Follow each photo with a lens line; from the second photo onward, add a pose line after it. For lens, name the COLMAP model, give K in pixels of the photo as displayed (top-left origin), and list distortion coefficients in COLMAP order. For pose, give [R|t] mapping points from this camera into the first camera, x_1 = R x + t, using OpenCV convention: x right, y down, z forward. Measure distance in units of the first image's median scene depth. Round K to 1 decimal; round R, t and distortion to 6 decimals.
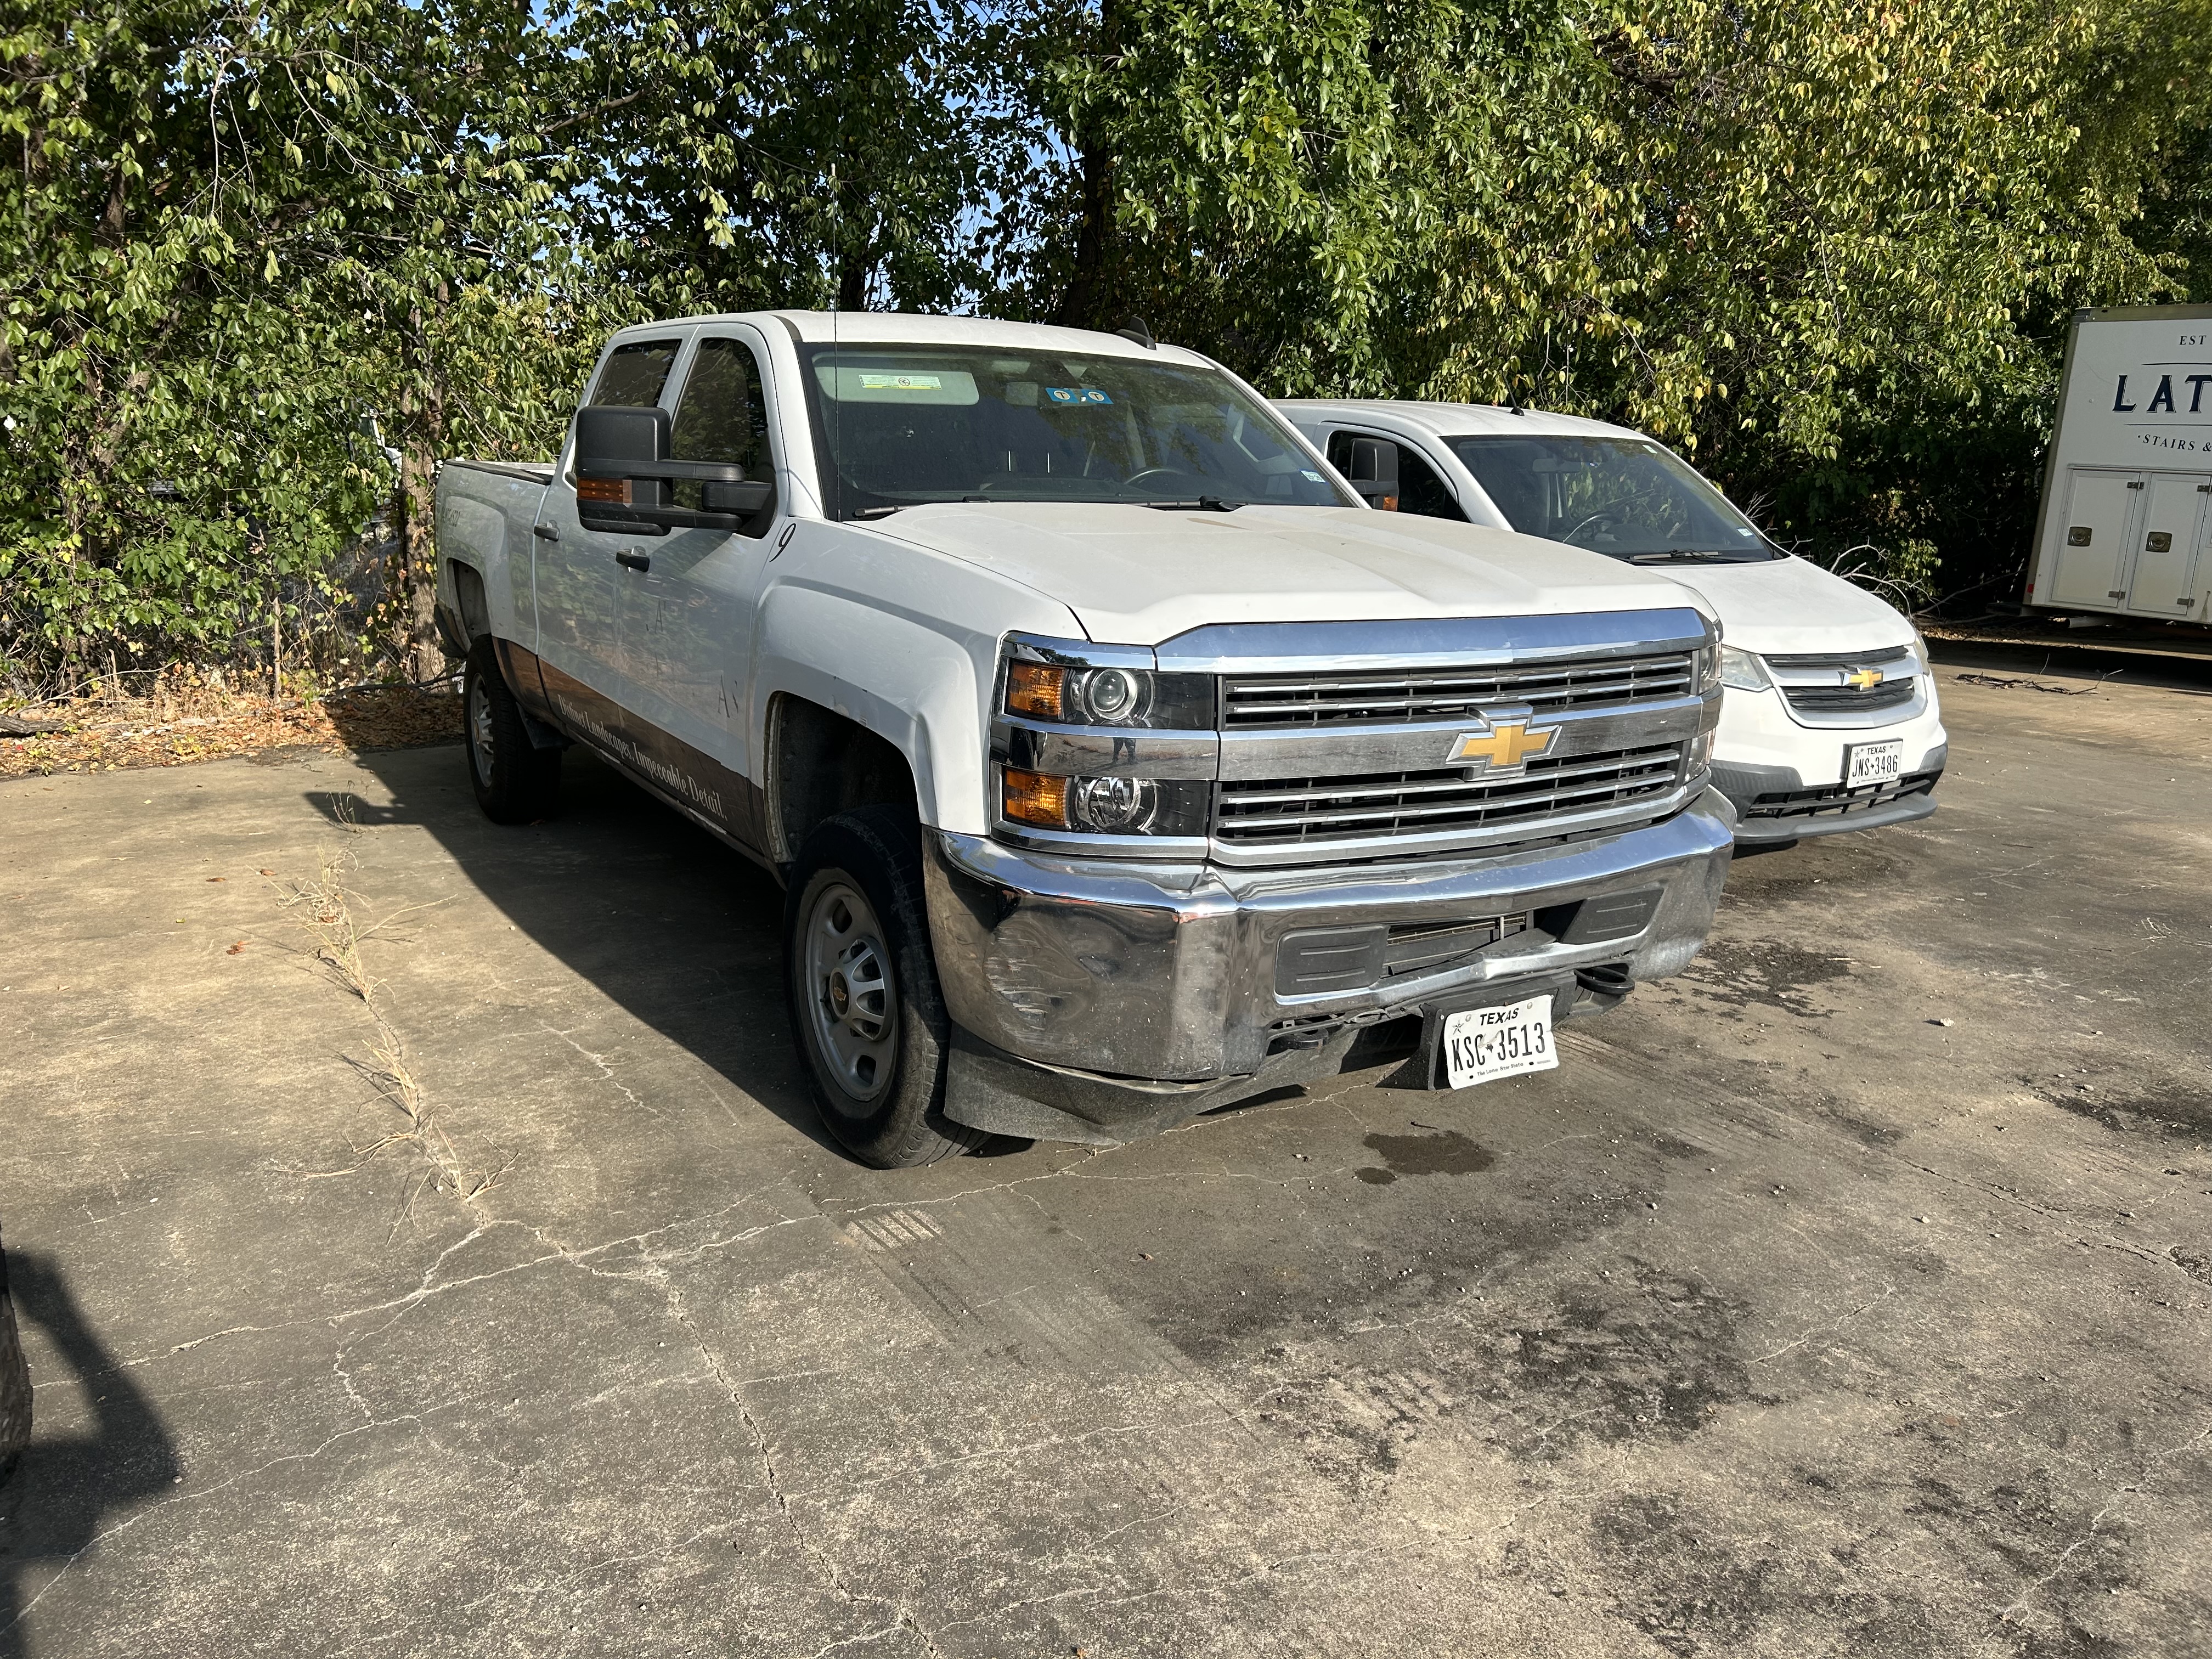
lens RADIAL K [[1652.6, 0, 1106.2], [0, 1652.6, 818.3], [0, 0, 1]] dist [0.051844, -0.063733]
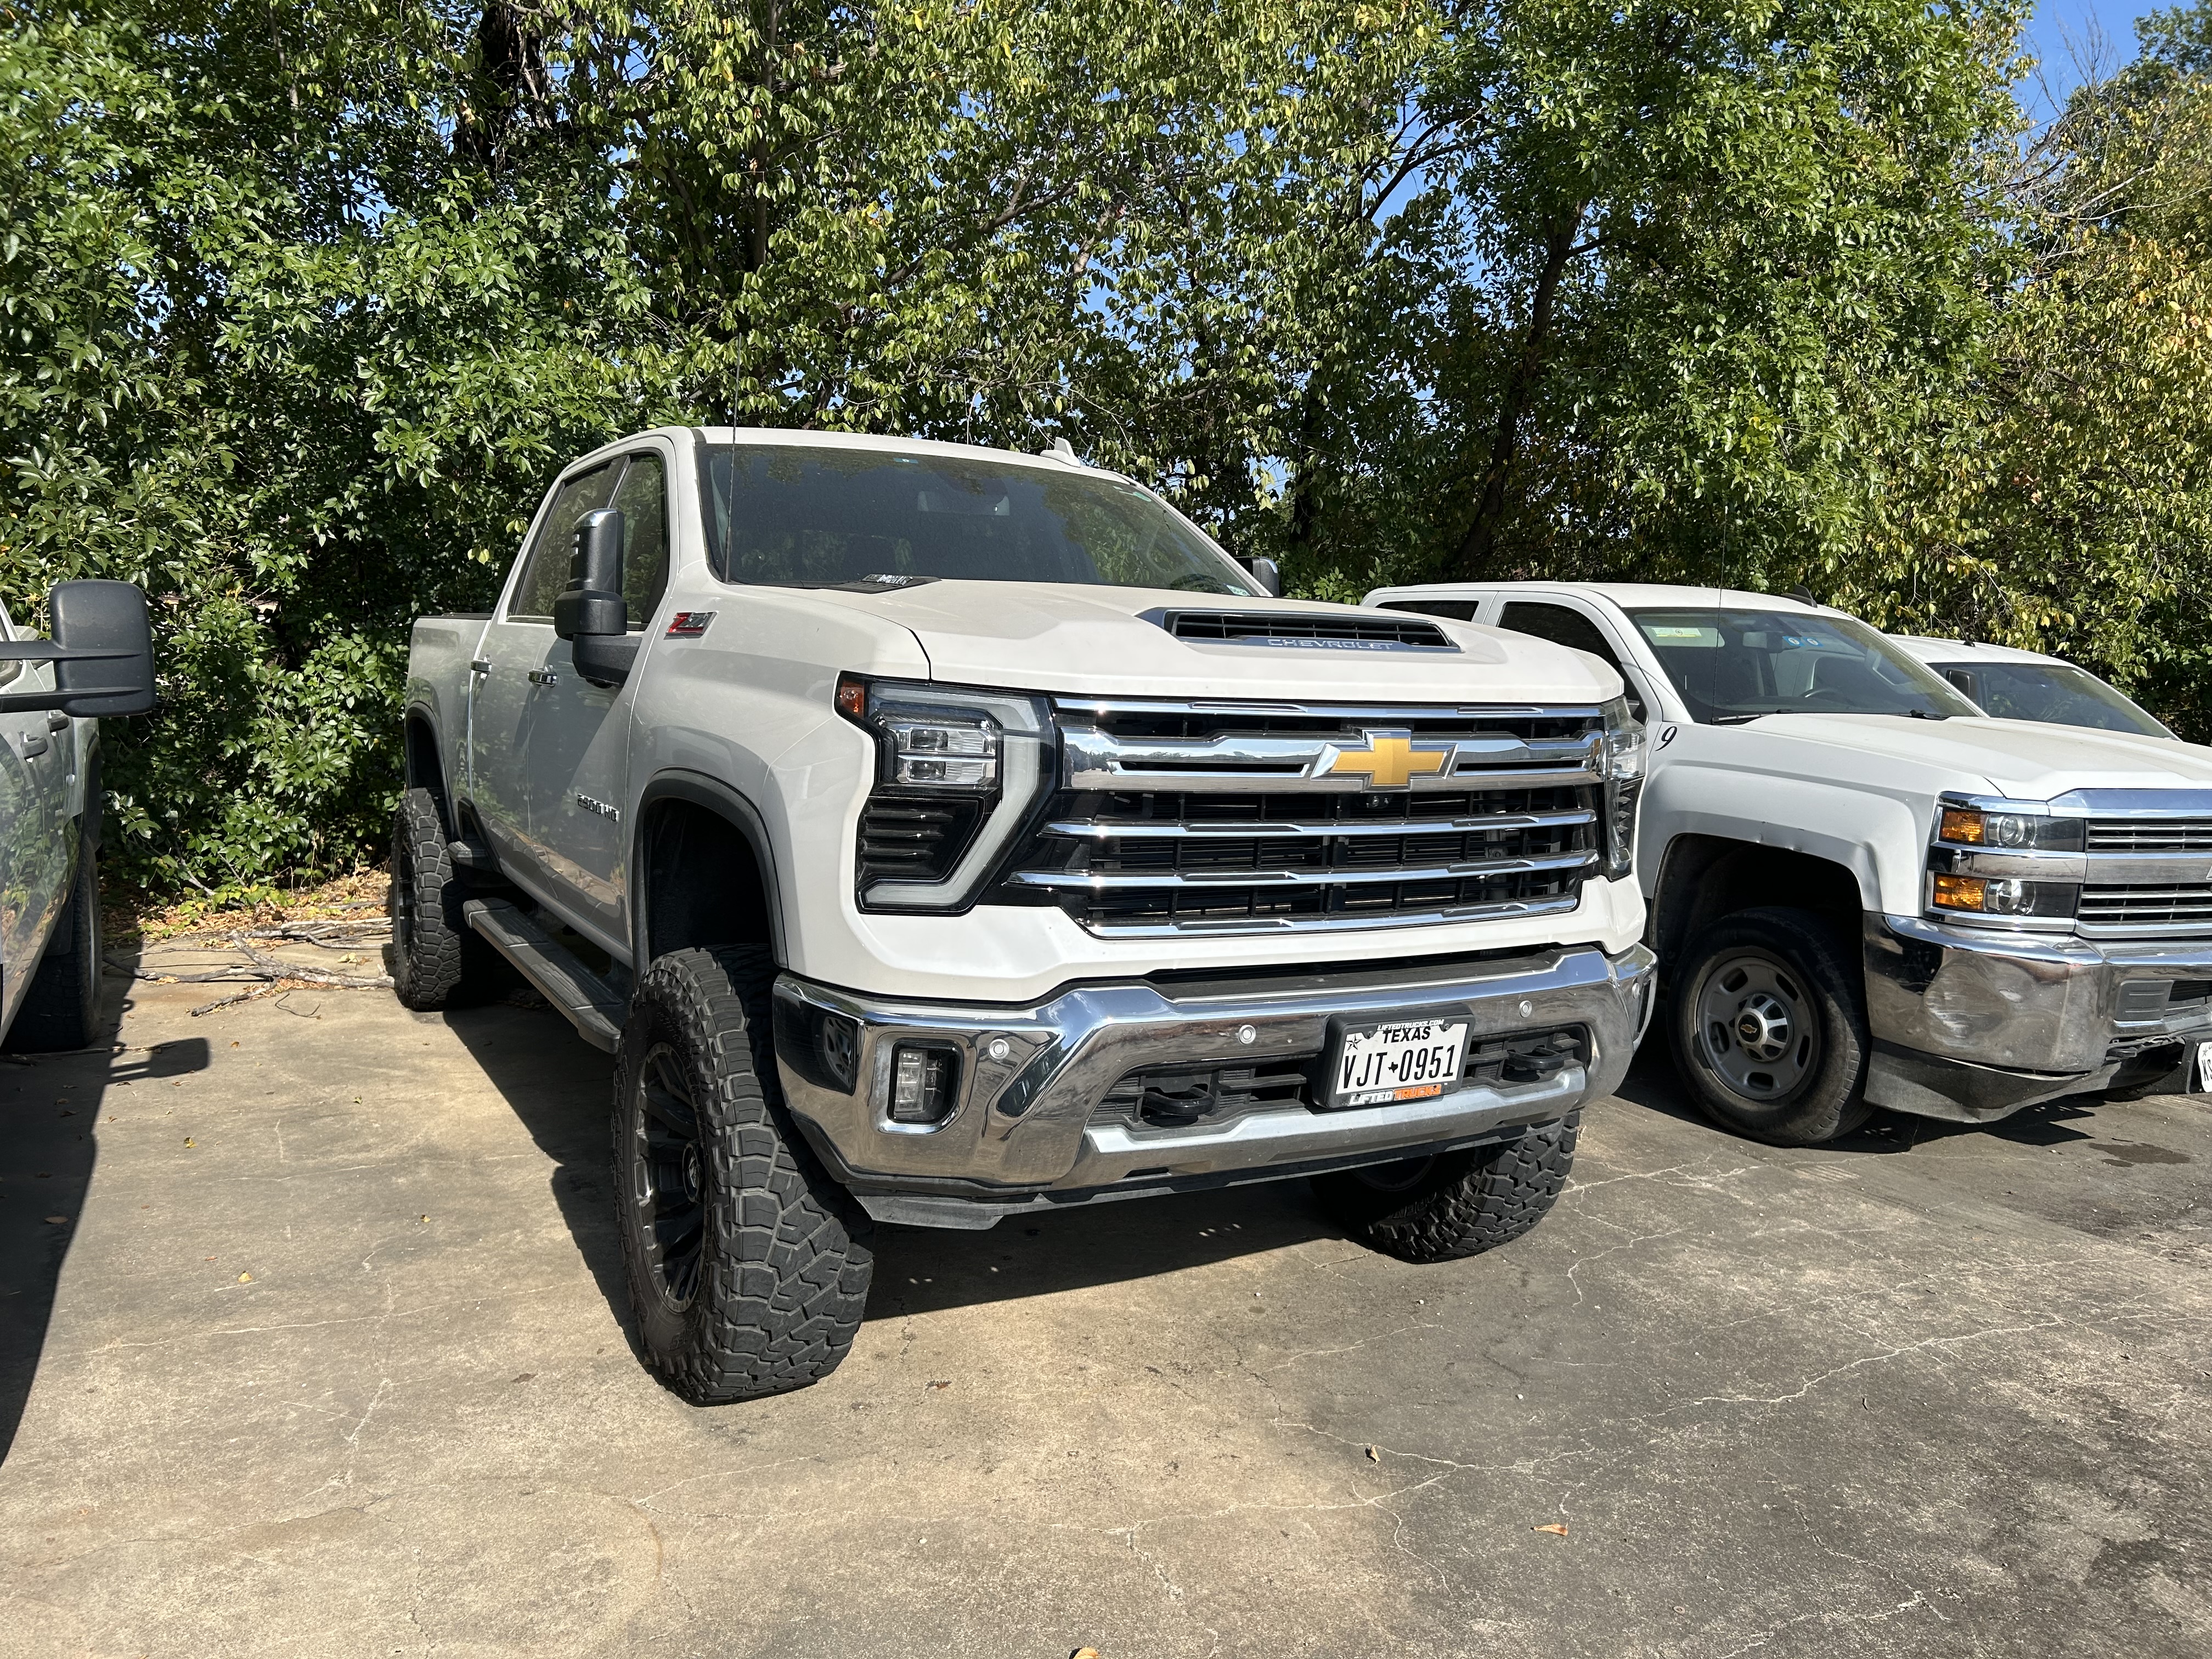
lens RADIAL K [[1652.6, 0, 1099.0], [0, 1652.6, 829.5], [0, 0, 1]] dist [0.051844, -0.063733]
pose [[0.996790, 0.014309, -0.078767, -0.600182], [-0.023149, 0.993383, -0.112494, 0.102819], [0.076636, 0.113956, 0.990526, -0.553808]]
